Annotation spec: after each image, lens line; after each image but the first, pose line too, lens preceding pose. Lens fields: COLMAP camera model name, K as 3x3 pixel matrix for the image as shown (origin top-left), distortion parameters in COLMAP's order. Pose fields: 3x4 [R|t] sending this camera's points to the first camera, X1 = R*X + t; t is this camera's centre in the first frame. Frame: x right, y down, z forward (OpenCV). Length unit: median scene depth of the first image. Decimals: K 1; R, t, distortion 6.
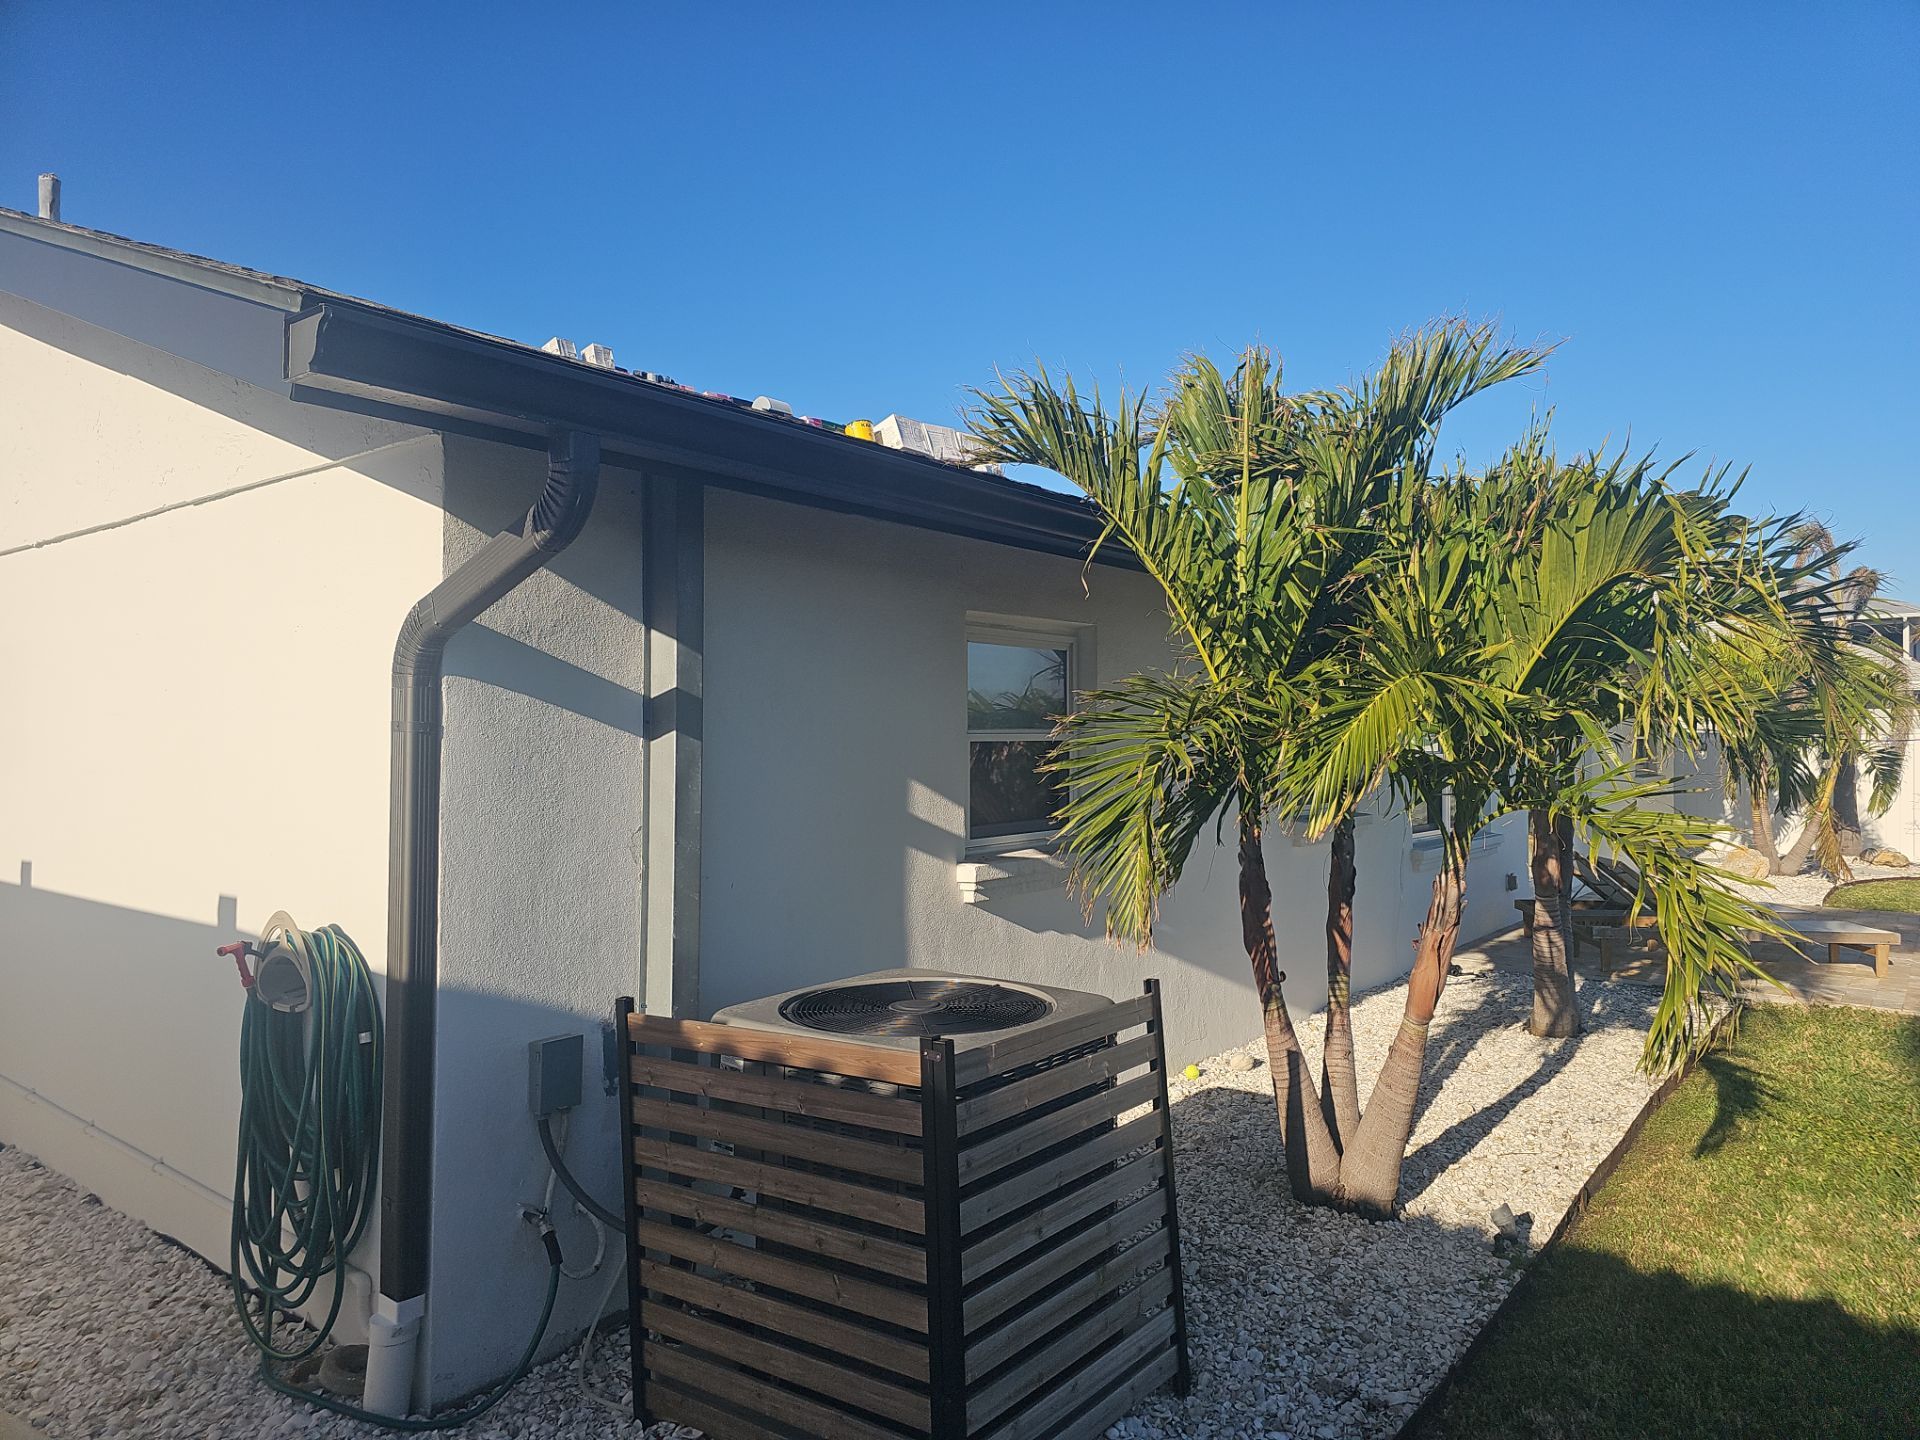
lens RADIAL K [[1252.1, 0, 986.2], [0, 1252.1, 721.0], [0, 0, 1]] dist [0.045287, -0.032215]
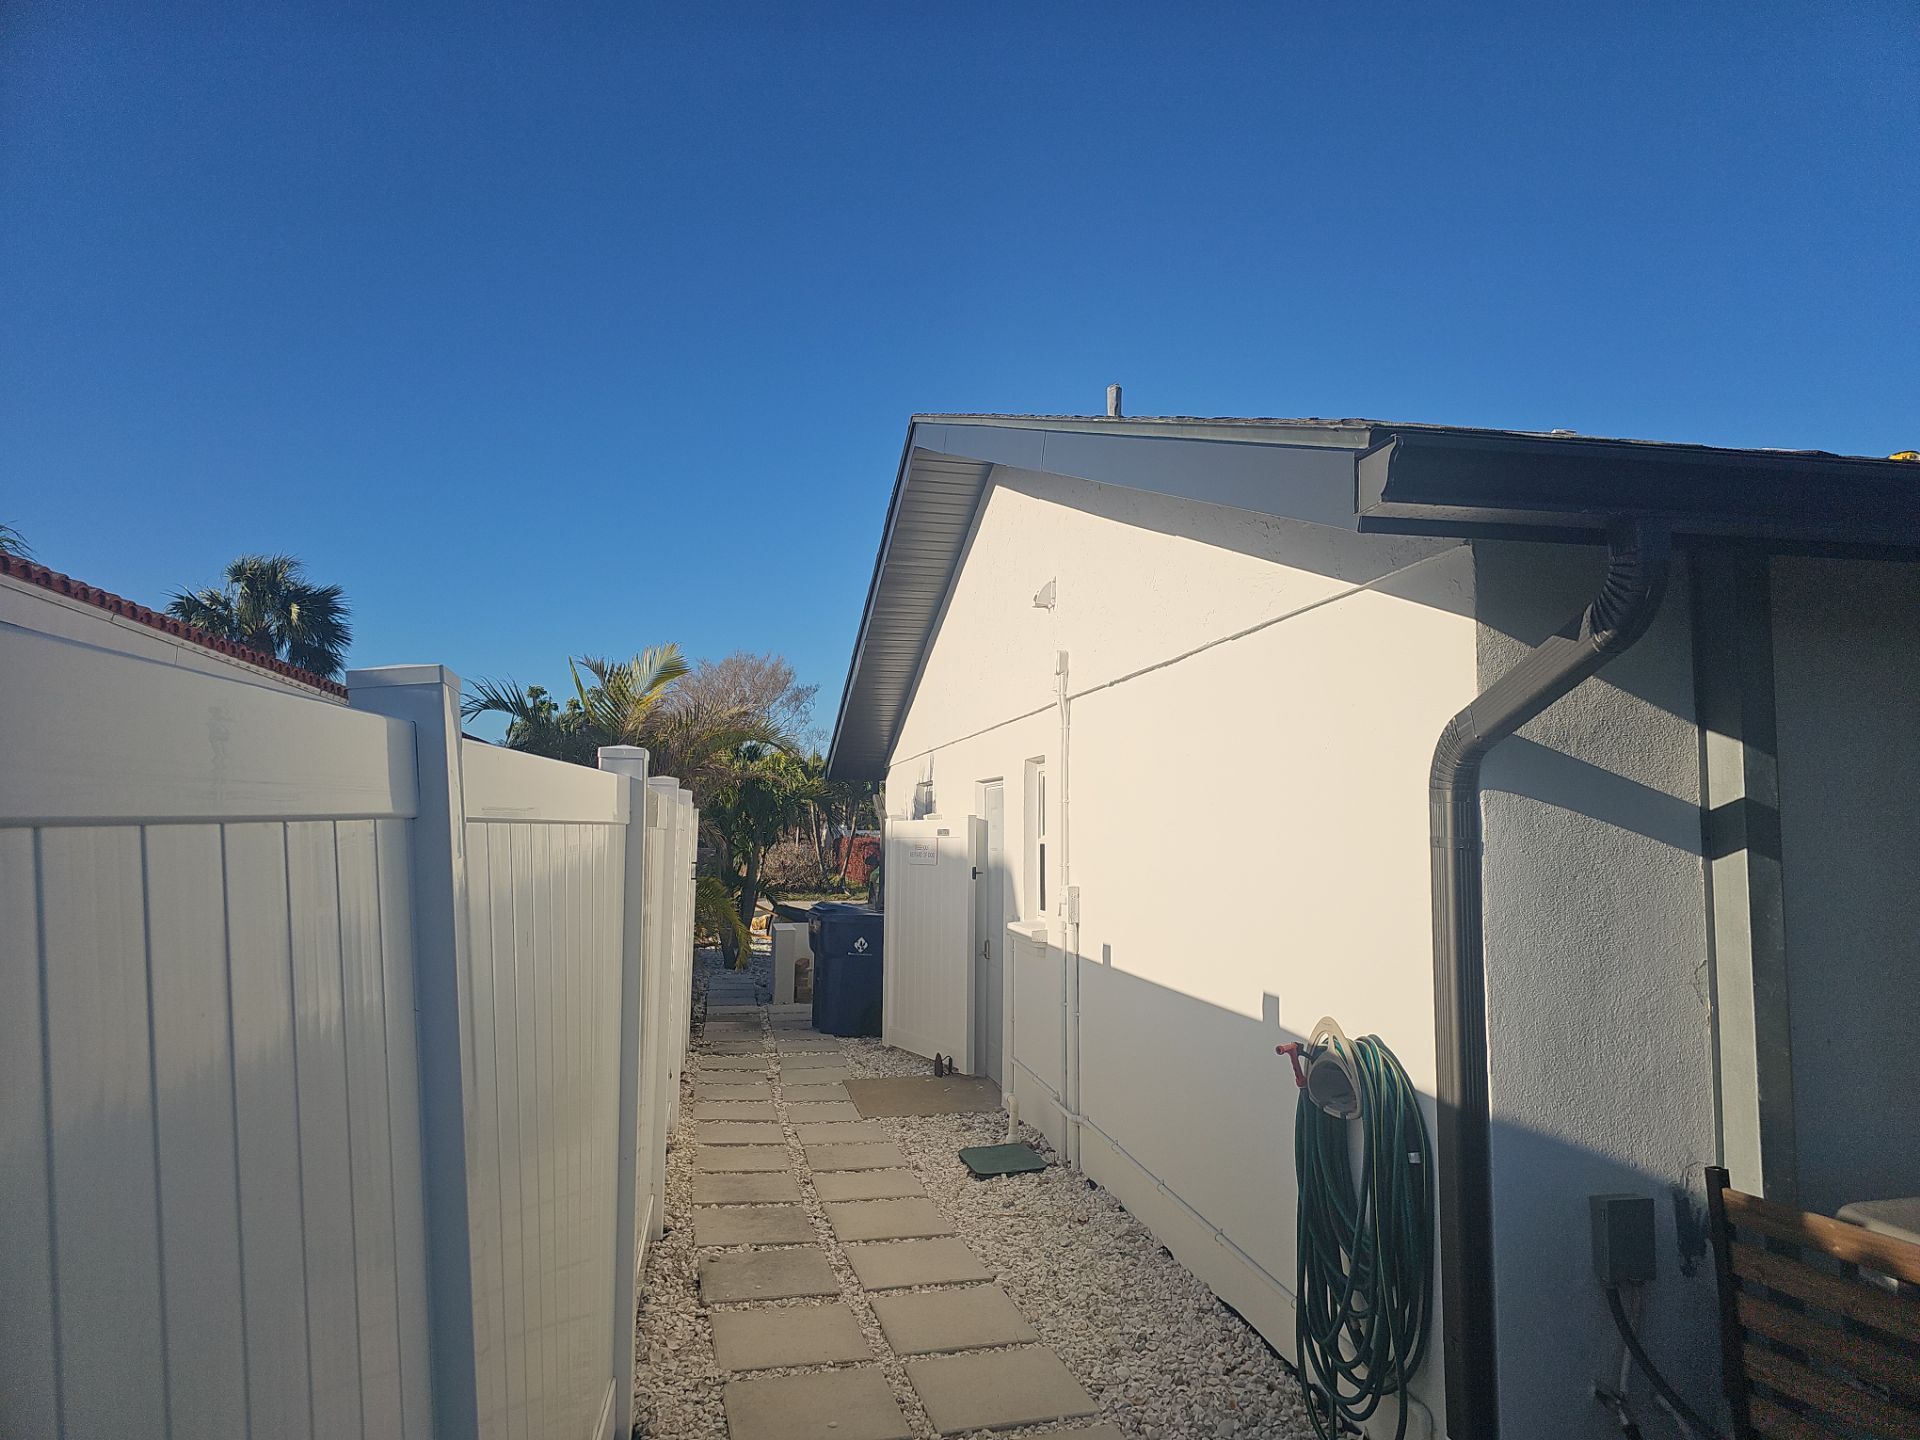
lens RADIAL K [[1228.5, 0, 958.7], [0, 1228.5, 733.9], [0, 0, 1]] dist [0.059306, -0.044352]
pose [[0.756303, -0.042941, -0.652811, -0.109544], [-0.000596, 0.997798, -0.066324, -0.015259], [0.654221, 0.050551, 0.754612, 0.017092]]
